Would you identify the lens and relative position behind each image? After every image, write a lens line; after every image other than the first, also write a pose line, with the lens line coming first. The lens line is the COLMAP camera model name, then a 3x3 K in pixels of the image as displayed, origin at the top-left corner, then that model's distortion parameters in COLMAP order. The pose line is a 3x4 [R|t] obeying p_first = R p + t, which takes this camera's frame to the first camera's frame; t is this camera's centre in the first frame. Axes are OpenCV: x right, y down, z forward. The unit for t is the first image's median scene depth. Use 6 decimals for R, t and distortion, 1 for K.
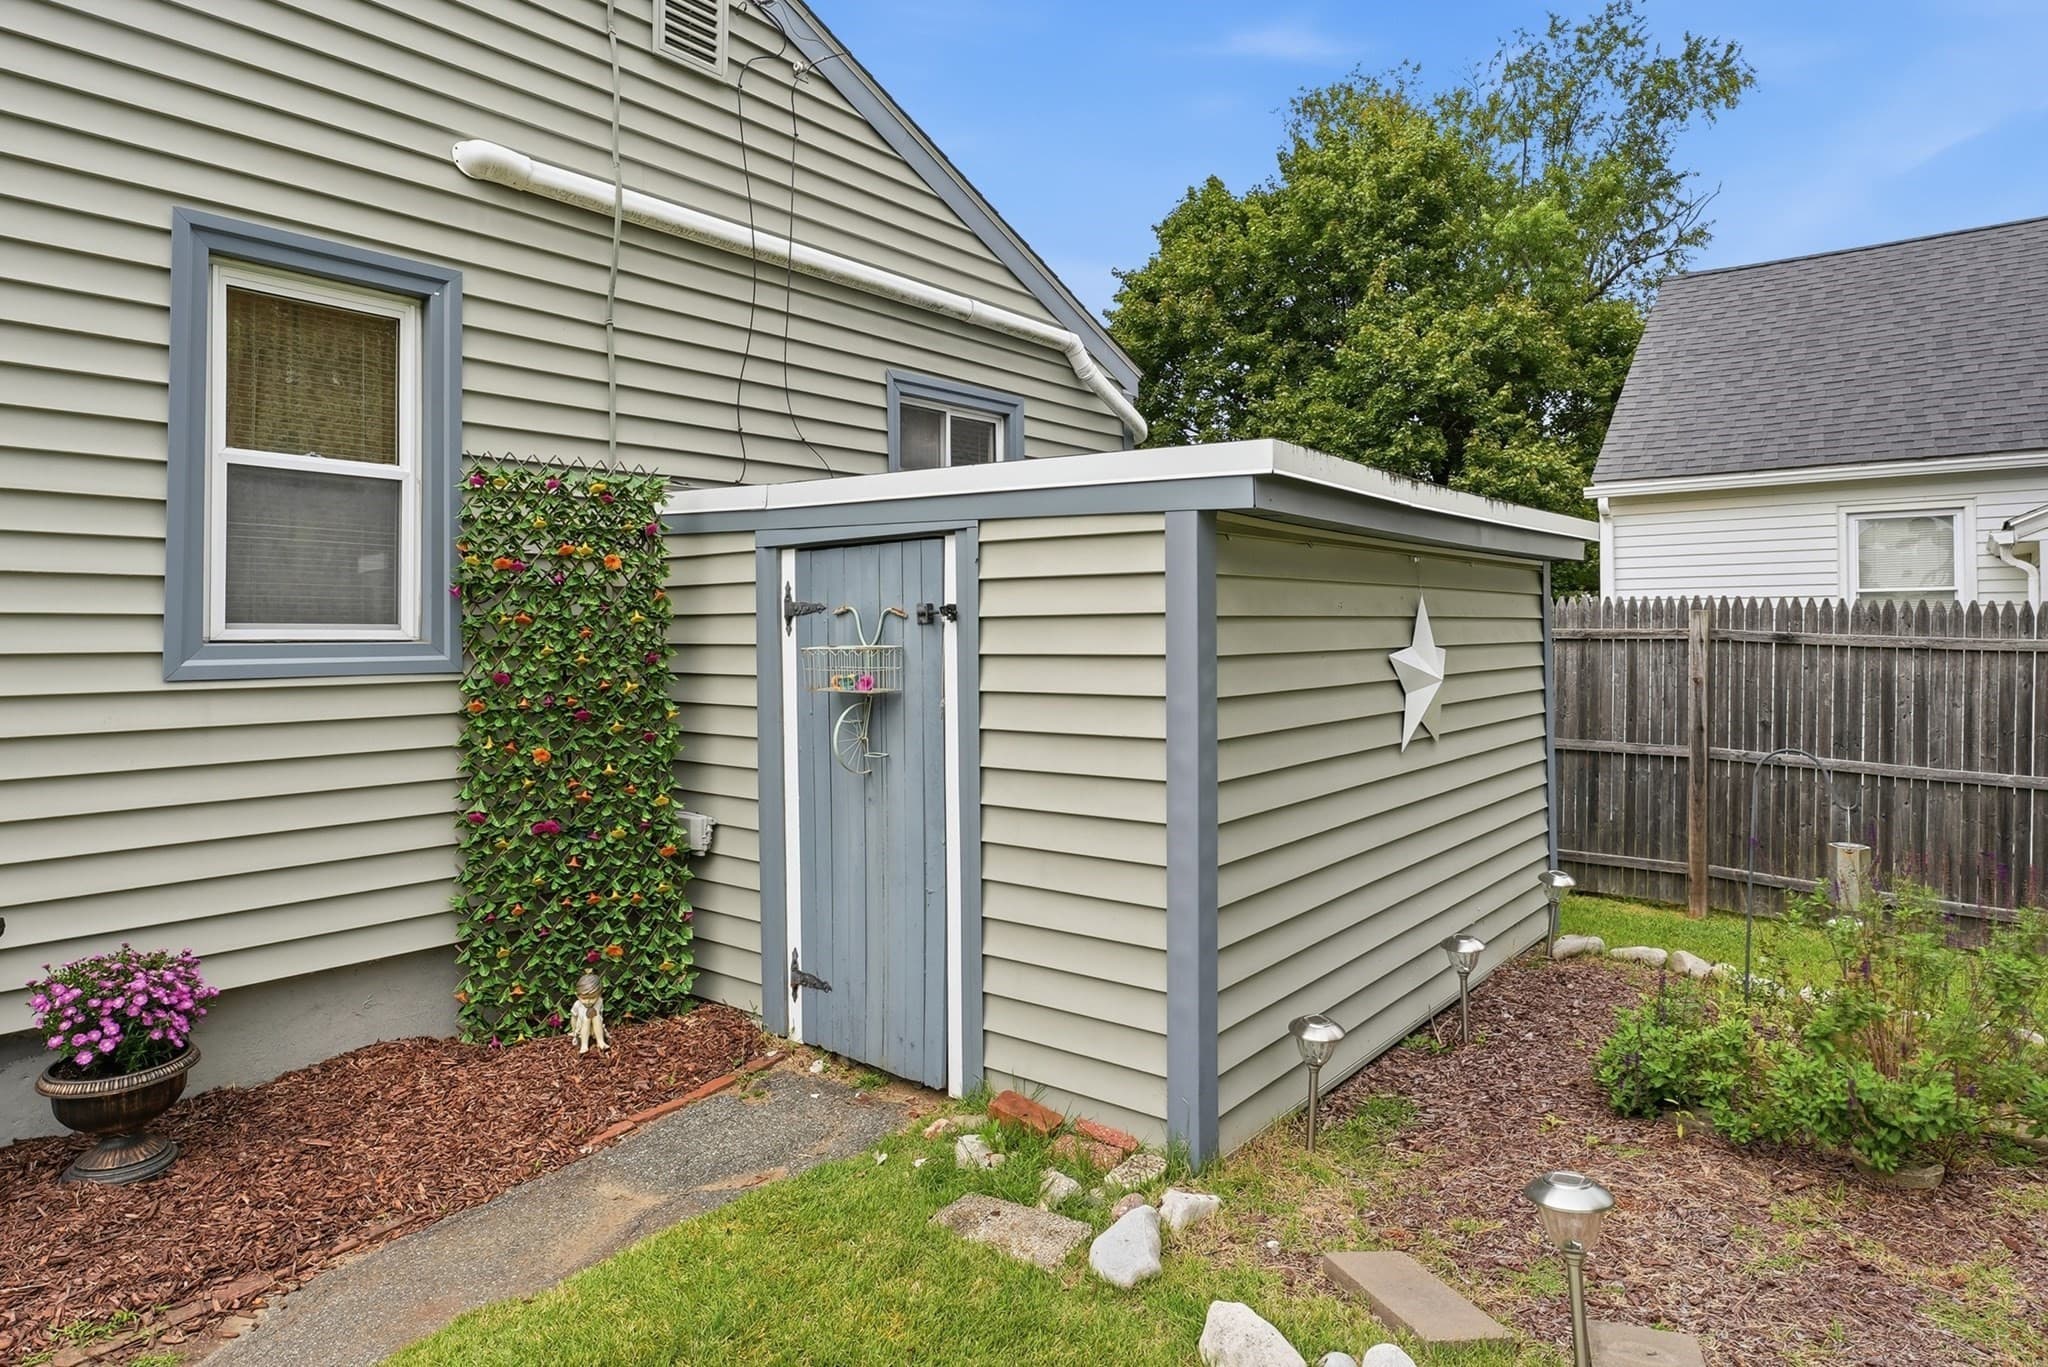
lens RADIAL K [[1182.9, 0, 1017.5], [0, 1182.9, 634.9], [0, 0, 1]] dist [-0.019811, 0.000405]
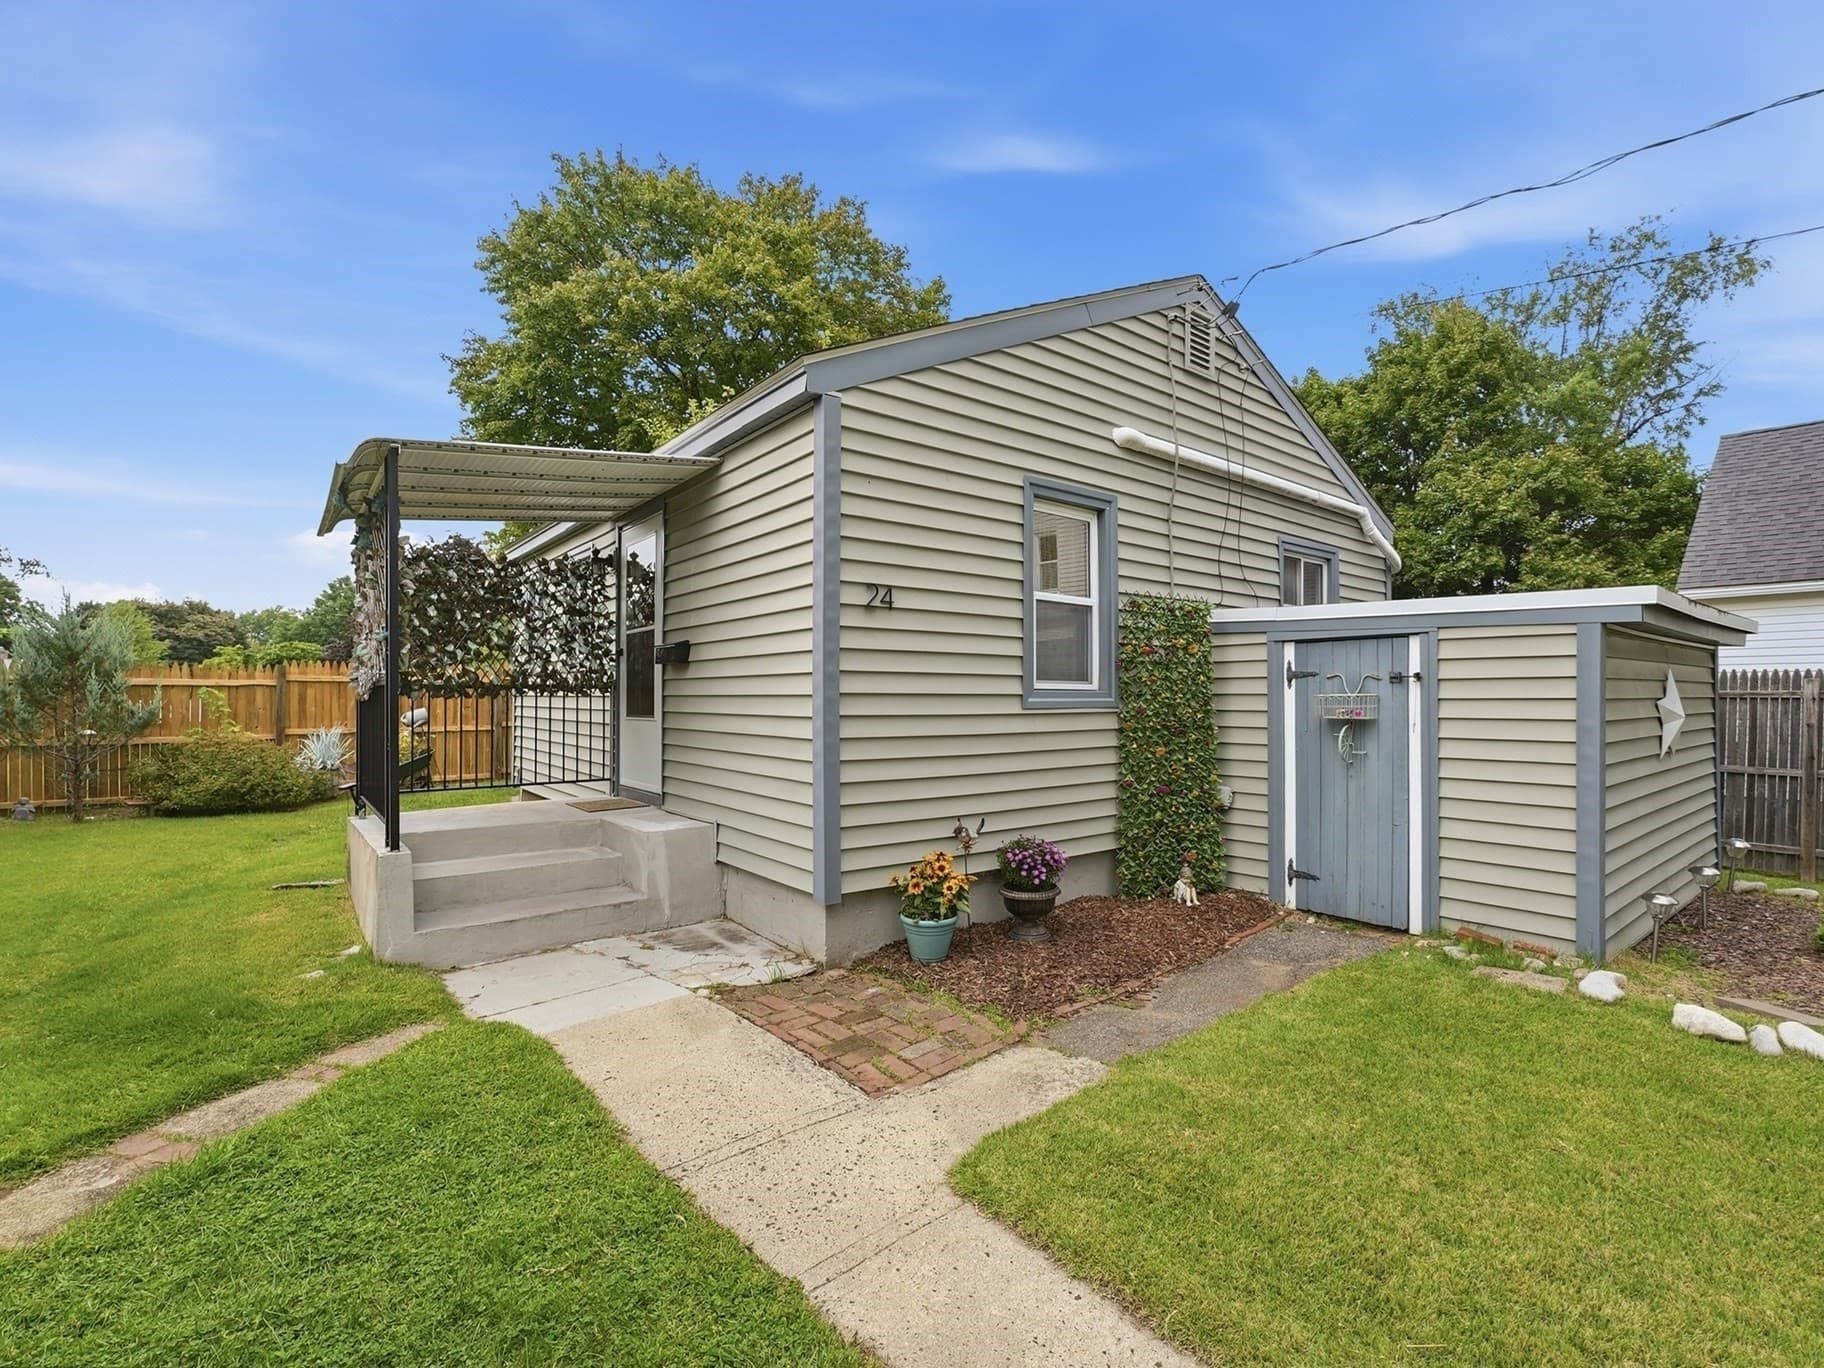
lens RADIAL K [[856.4, 0, 970.4], [0, 856.4, 695.6], [0, 0, 1]] dist [0.007347, 0.000398]
pose [[0.987182, 0.007410, -0.159425, -0.452010], [-0.007832, 0.999967, -0.002020, 0.017081], [0.159405, 0.003243, 0.987208, -0.385659]]
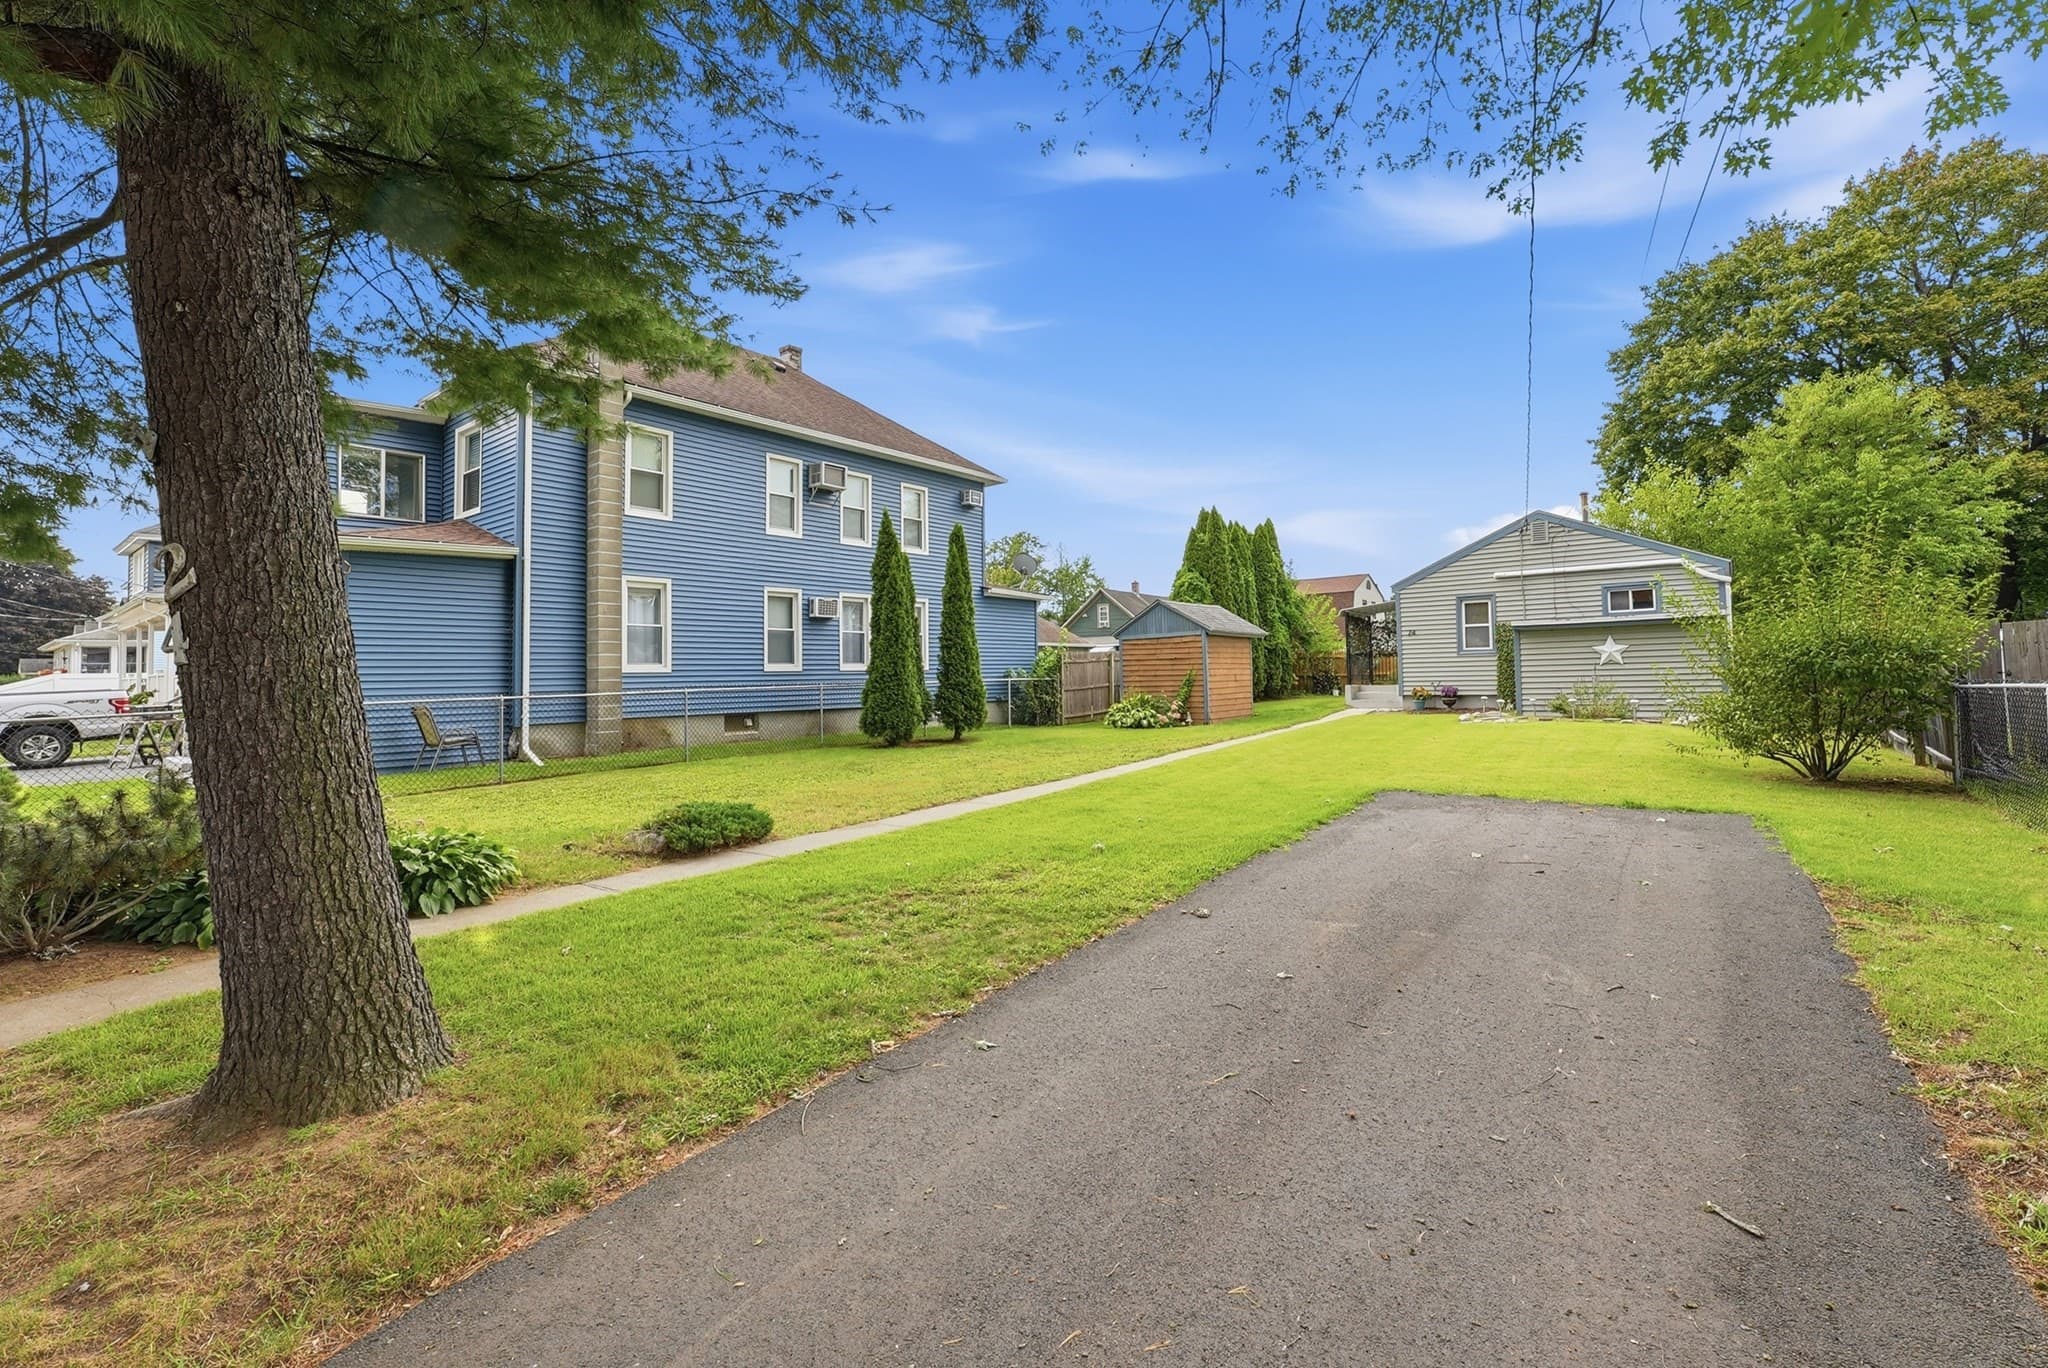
lens RADIAL K [[891.8, 0, 1073.8], [0, 891.8, 666.4], [0, 0, 1]] dist [0.018621, 0.000481]
pose [[0.101478, -0.008392, -0.994802, 3.999087], [0.027303, 0.999611, -0.005647, 0.061695], [0.994463, -0.026588, 0.101667, -1.751930]]
